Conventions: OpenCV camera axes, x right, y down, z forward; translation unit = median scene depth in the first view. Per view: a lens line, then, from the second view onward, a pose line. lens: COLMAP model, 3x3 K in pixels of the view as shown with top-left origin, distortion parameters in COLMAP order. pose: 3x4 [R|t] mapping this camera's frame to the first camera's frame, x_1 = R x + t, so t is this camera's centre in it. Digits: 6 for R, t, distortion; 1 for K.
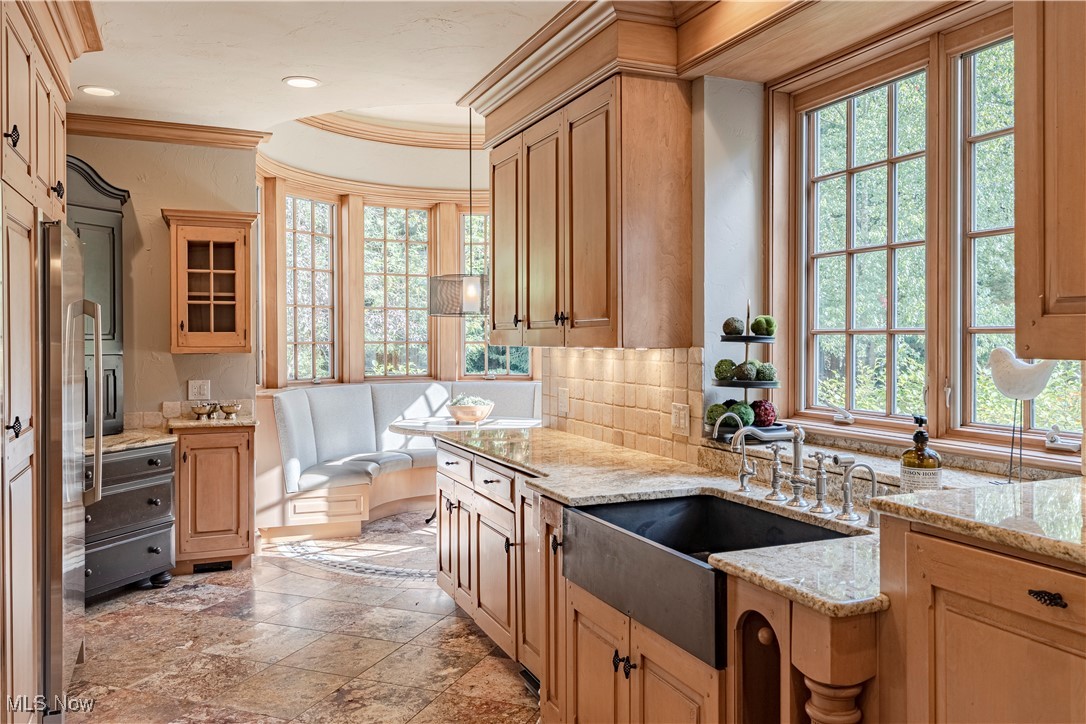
lens RADIAL K [[852.8, 0, 541.7], [0, 852.8, 353.9], [0, 0, 1]] dist [-0.009872, -0.005505]
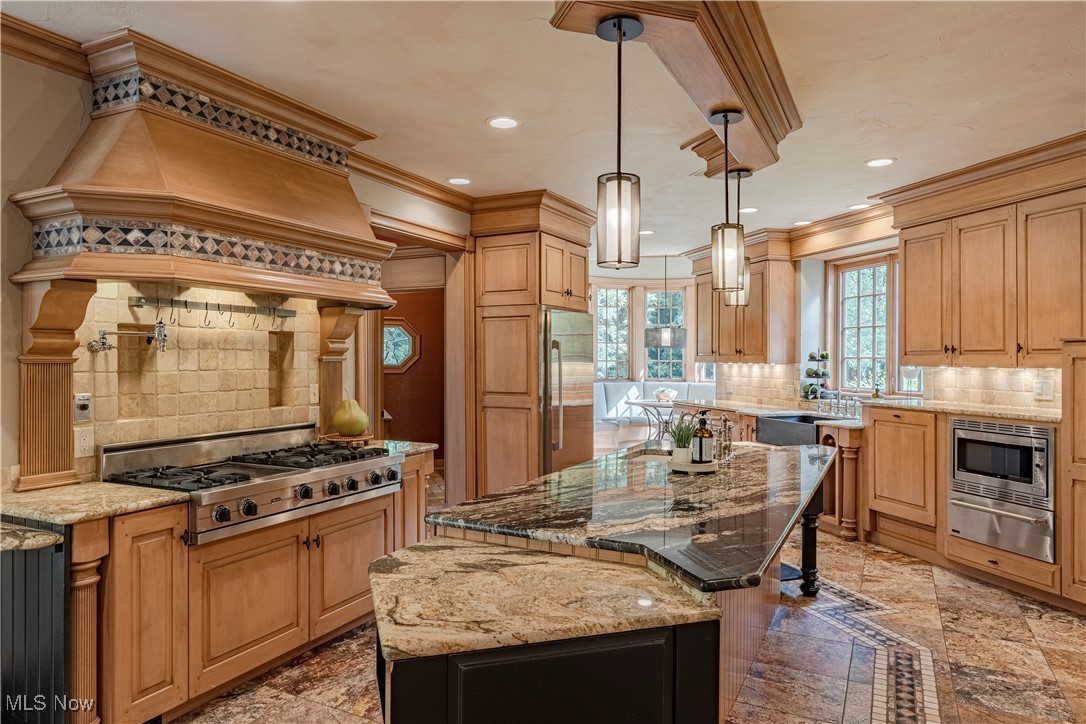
lens RADIAL K [[678.7, 0, 547.0], [0, 678.7, 365.2], [0, 0, 1]] dist [-0.000956, -0.000036]
pose [[0.995006, 0.006584, -0.099602, -0.383140], [-0.007270, 0.999952, -0.006532, 0.016839], [0.099554, 0.007224, 0.995006, -1.172190]]
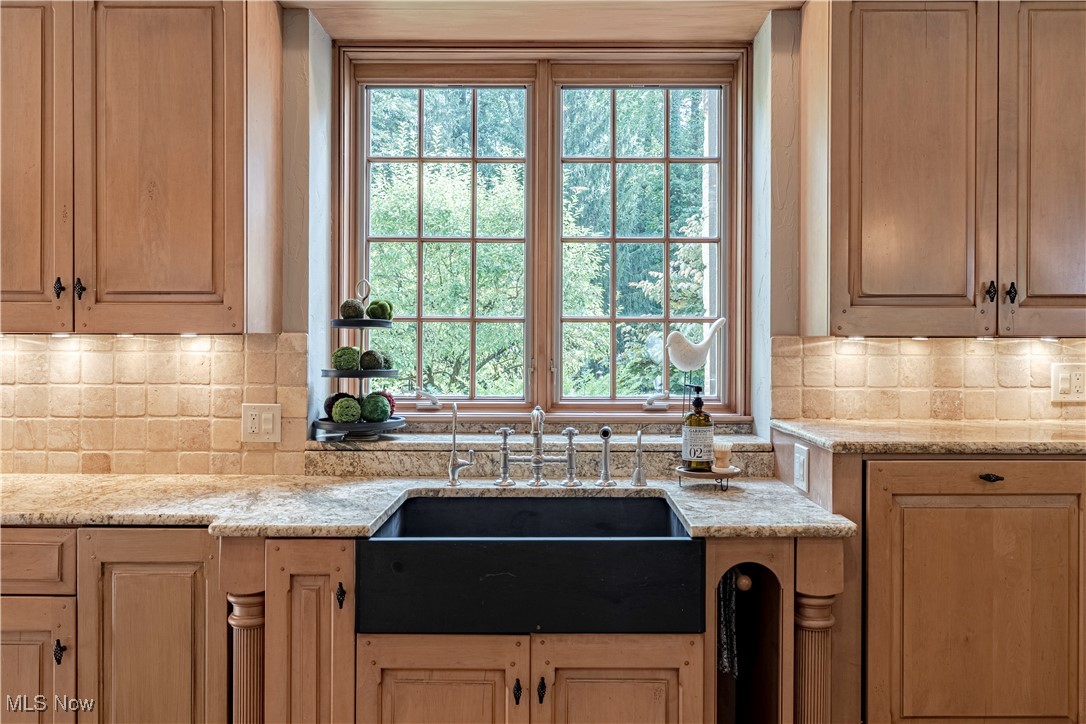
lens RADIAL K [[857.1, 0, 544.1], [0, 857.1, 355.6], [0, 0, 1]] dist [-0.001401, 0.004251]
pose [[0.377977, -0.009975, 0.925761, -0.501156], [0.012486, 0.999906, 0.005676, 0.012604], [-0.925731, 0.009414, 0.378066, 0.464157]]
